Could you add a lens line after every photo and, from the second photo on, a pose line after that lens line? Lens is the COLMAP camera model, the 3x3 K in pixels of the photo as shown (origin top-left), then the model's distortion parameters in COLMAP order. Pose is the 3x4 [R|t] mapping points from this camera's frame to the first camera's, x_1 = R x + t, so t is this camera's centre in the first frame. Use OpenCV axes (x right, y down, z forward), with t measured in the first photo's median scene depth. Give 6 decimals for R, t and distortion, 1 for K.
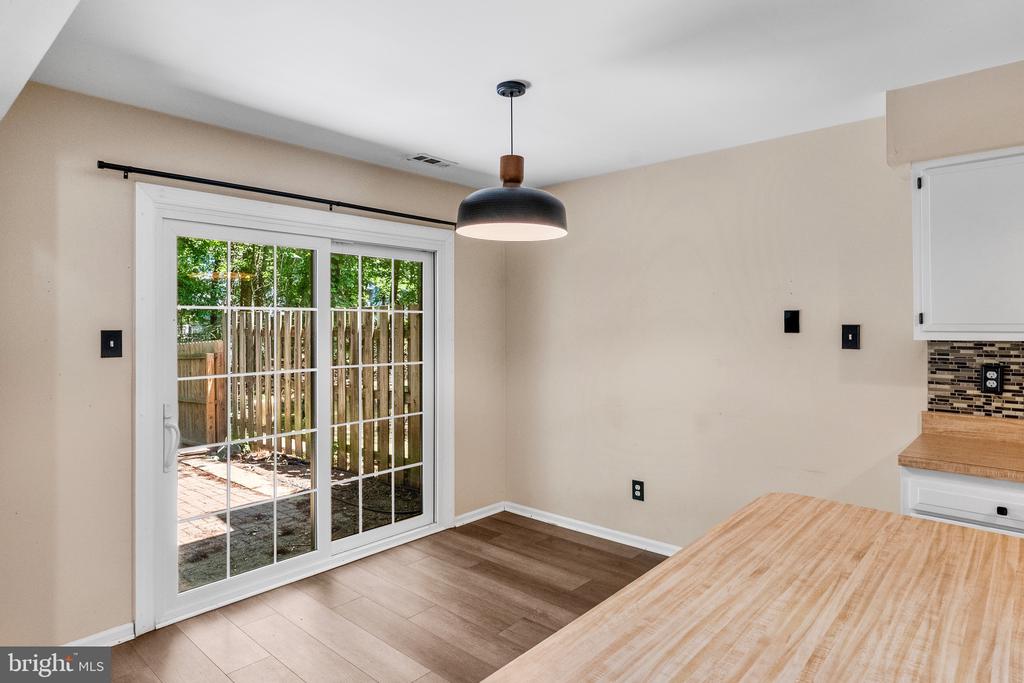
lens RADIAL K [[581.8, 0, 515.4], [0, 581.8, 323.4], [0, 0, 1]] dist [-0.007624, 0.001895]
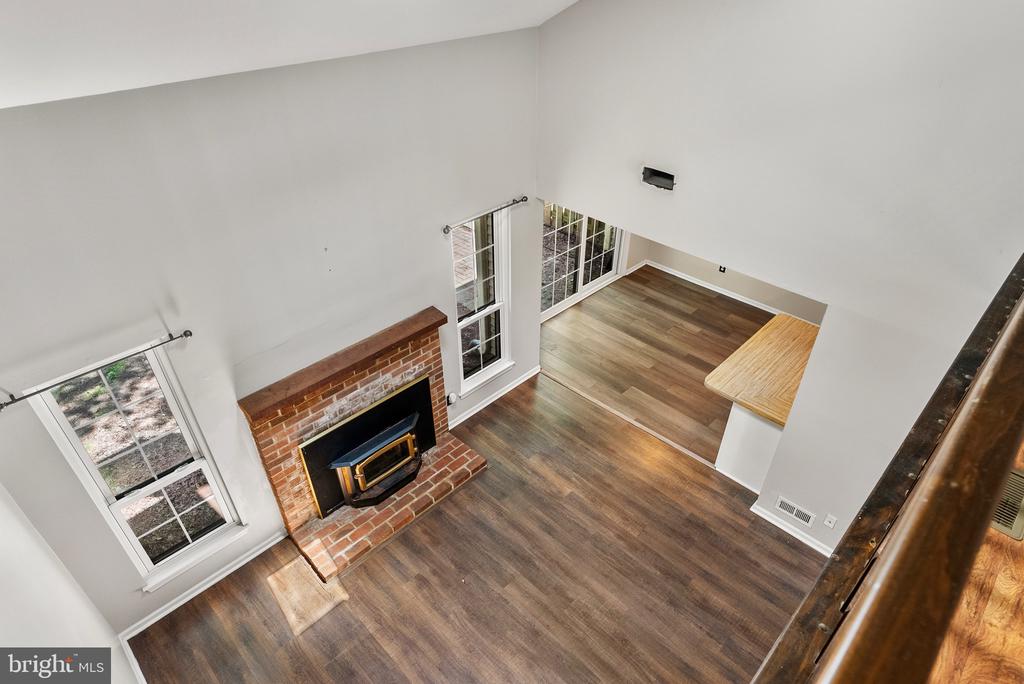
lens RADIAL K [[581.8, 0, 516.4], [0, 581.8, 340.9], [0, 0, 1]] dist [-0.007624, 0.001895]
pose [[0.999139, 0.029012, -0.029656, -0.694650], [-0.006350, 0.813344, 0.581749, -1.075754], [0.040999, -0.581060, 0.812828, -1.346587]]
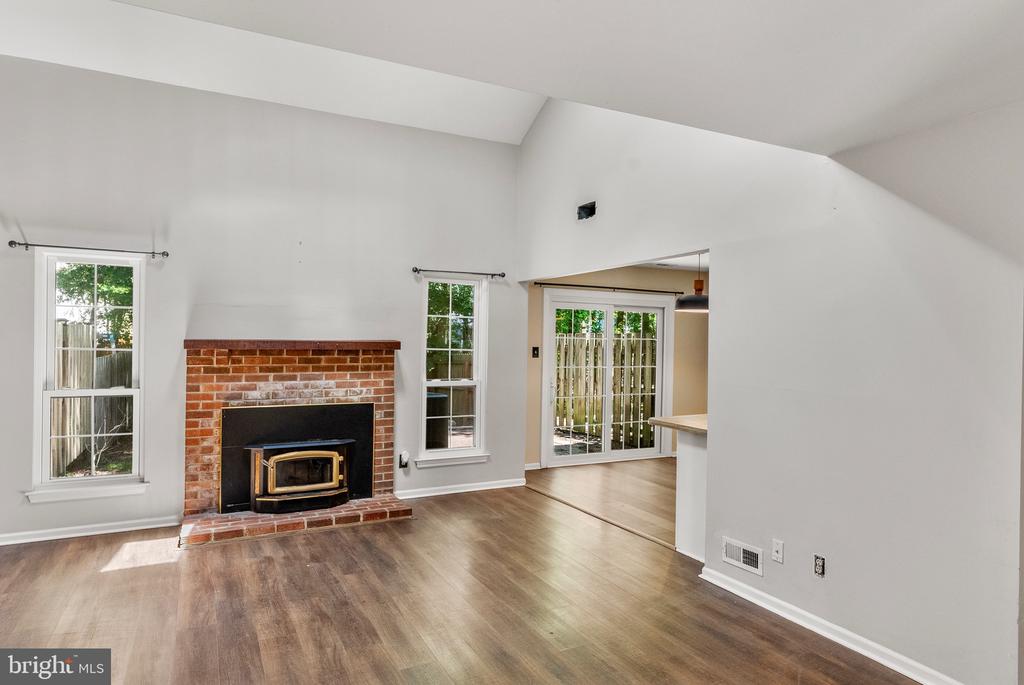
lens RADIAL K [[611.0, 0, 516.6], [0, 611.0, 341.2], [0, 0, 1]] dist [-0.000481, 0.000634]
pose [[0.937084, 0.019689, -0.348549, 0.170586], [-0.019288, 0.999803, 0.004621, -0.025705], [0.348571, 0.002392, 0.937279, -1.635190]]
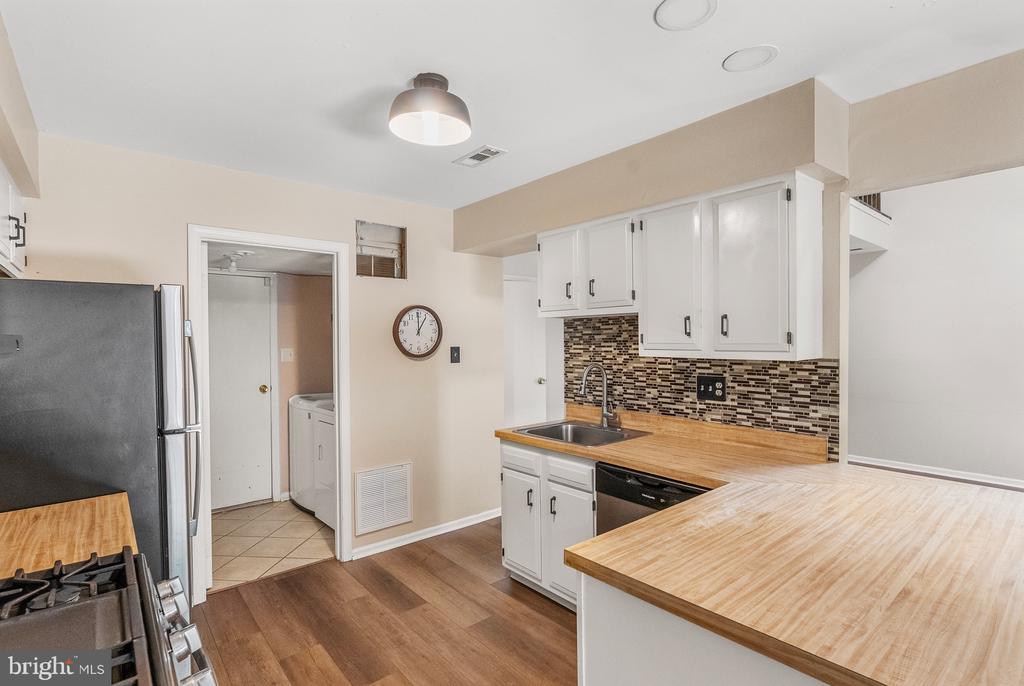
lens RADIAL K [[496.2, 0, 515.2], [0, 496.2, 346.9], [0, 0, 1]] dist [-0.008290, 0.003995]
pose [[-0.991035, 0.010504, 0.133190, 0.562319], [0.012800, 0.999784, 0.016390, -0.014955], [-0.132989, 0.017948, -0.990955, 0.949695]]
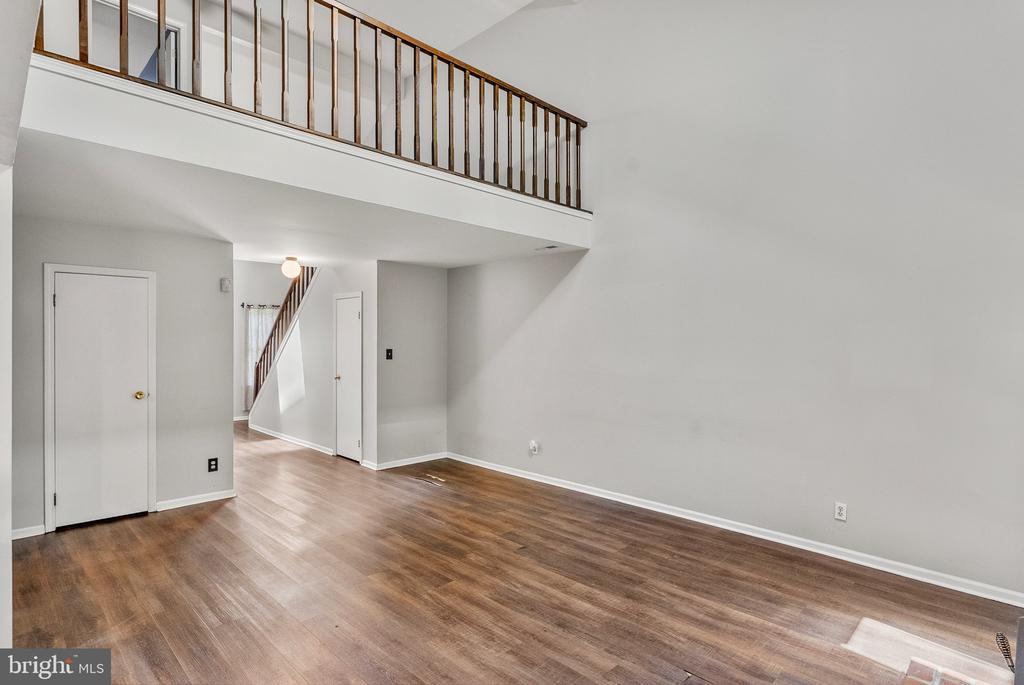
lens RADIAL K [[535.4, 0, 514.3], [0, 535.4, 340.7], [0, 0, 1]] dist [-0.002856, 0.001976]
pose [[-0.999191, -0.001005, 0.040211, -0.609182], [-0.000668, 0.999965, 0.008385, -0.041639], [-0.040218, 0.008352, -0.999156, 0.677045]]
